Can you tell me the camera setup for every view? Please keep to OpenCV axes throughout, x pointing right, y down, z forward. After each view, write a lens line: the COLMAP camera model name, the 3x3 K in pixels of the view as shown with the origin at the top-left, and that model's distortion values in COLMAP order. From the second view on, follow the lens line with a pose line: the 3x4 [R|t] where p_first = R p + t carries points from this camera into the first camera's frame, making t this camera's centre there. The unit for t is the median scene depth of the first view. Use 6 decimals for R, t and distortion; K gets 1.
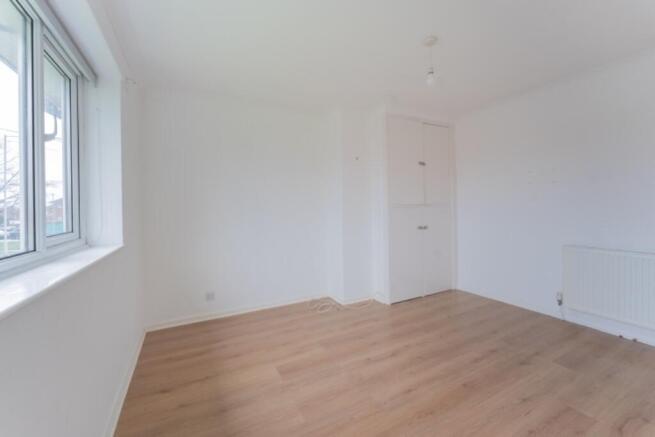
lens RADIAL K [[268.0, 0, 327.9], [0, 268.0, 207.1], [0, 0, 1]] dist [0.000440, -0.000094]
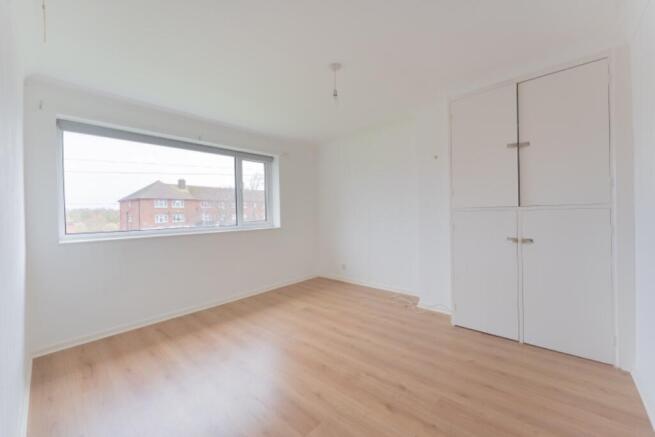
lens RADIAL K [[264.1, 0, 326.7], [0, 264.1, 206.7], [0, 0, 1]] dist [-0.001290, -0.000052]
pose [[0.343311, -0.005077, -0.939208, 1.250087], [0.013906, 0.999903, -0.000322, -0.020870], [0.939119, -0.012950, 0.343348, 0.490786]]
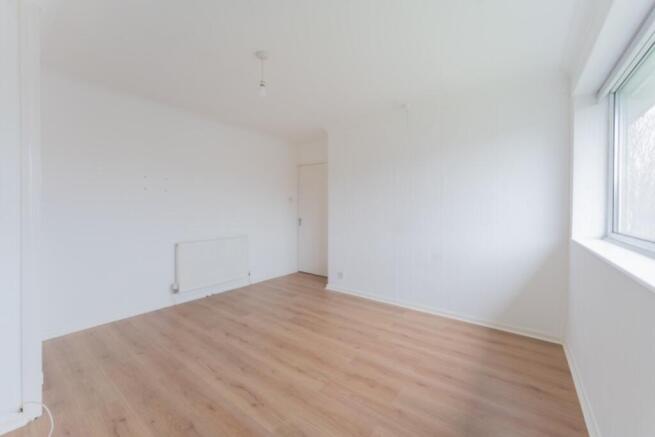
lens RADIAL K [[259.1, 0, 327.9], [0, 259.1, 216.6], [0, 0, 1]] dist [0.000953, 0.000083]
pose [[-0.425191, -0.003981, 0.905095, -0.569920], [0.003402, 0.999976, 0.005997, 0.018235], [-0.905097, 0.005629, -0.425167, 1.040055]]
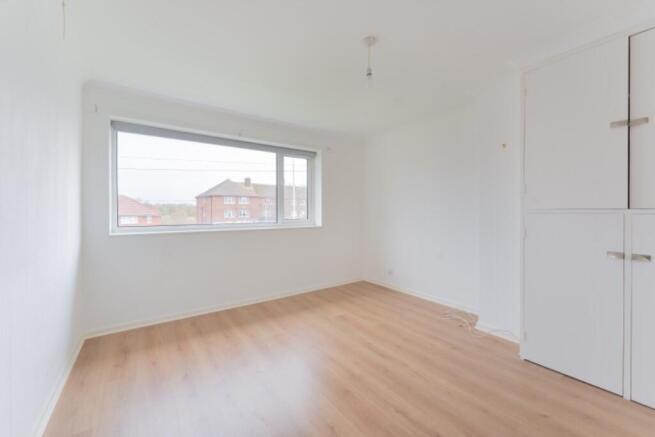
lens RADIAL K [[268.0, 0, 327.9], [0, 268.0, 207.1], [0, 0, 1]] dist [0.000440, -0.000094]
pose [[0.132921, 0.006545, -0.991105, 1.167112], [-0.001222, 0.999979, 0.006439, -0.020070], [0.991126, 0.000355, 0.132926, 0.625110]]
